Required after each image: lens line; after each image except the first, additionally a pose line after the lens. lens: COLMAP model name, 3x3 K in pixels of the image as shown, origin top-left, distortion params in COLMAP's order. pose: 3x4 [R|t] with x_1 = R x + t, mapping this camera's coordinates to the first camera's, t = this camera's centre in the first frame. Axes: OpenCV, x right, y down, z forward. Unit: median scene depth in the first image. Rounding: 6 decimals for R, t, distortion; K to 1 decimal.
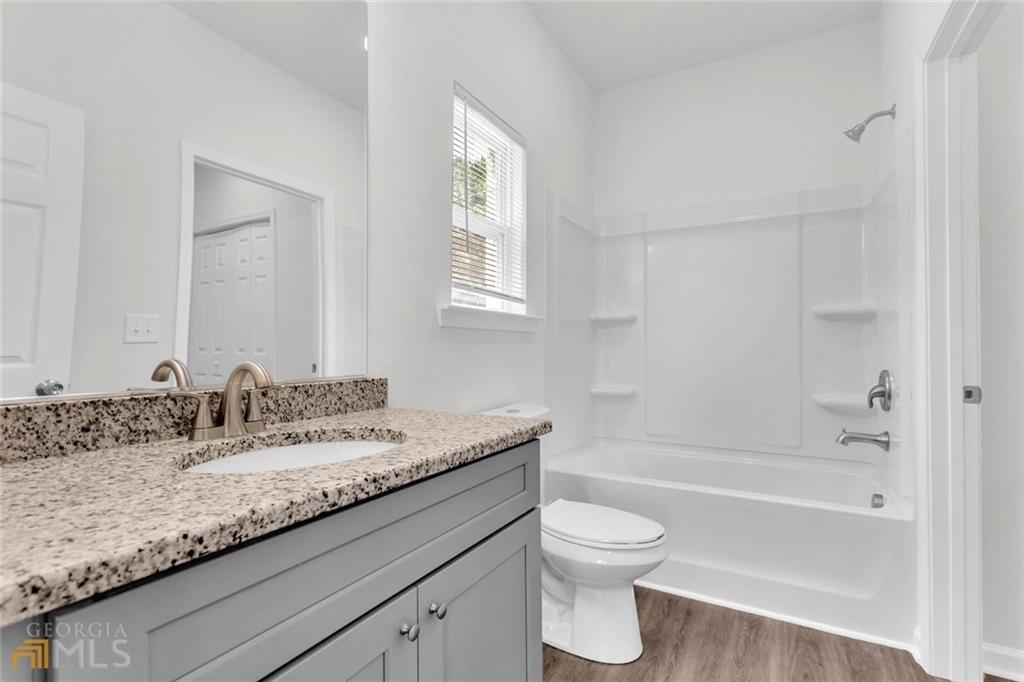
lens RADIAL K [[484.6, 0, 508.3], [0, 484.6, 345.5], [0, 0, 1]] dist [0.008052, -0.000210]
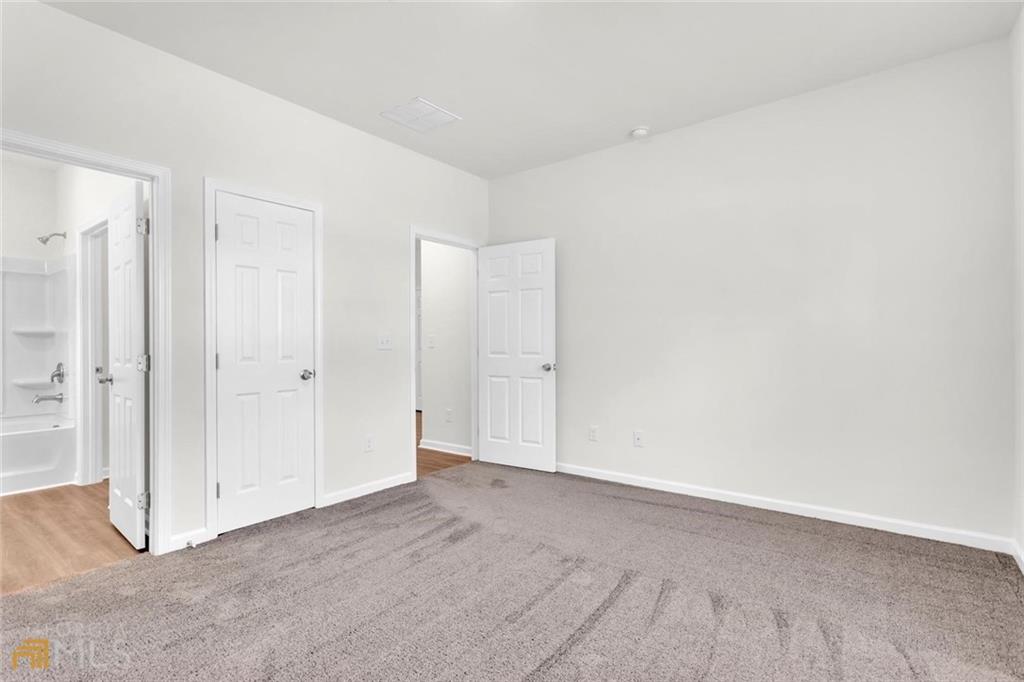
lens RADIAL K [[493.6, 0, 523.7], [0, 493.6, 345.2], [0, 0, 1]] dist [0.001609, 0.001111]
pose [[0.133935, 0.002015, 0.990988, -0.992432], [-0.002561, 0.999995, -0.001687, -0.024335], [-0.990987, -0.002312, 0.133940, -1.167121]]
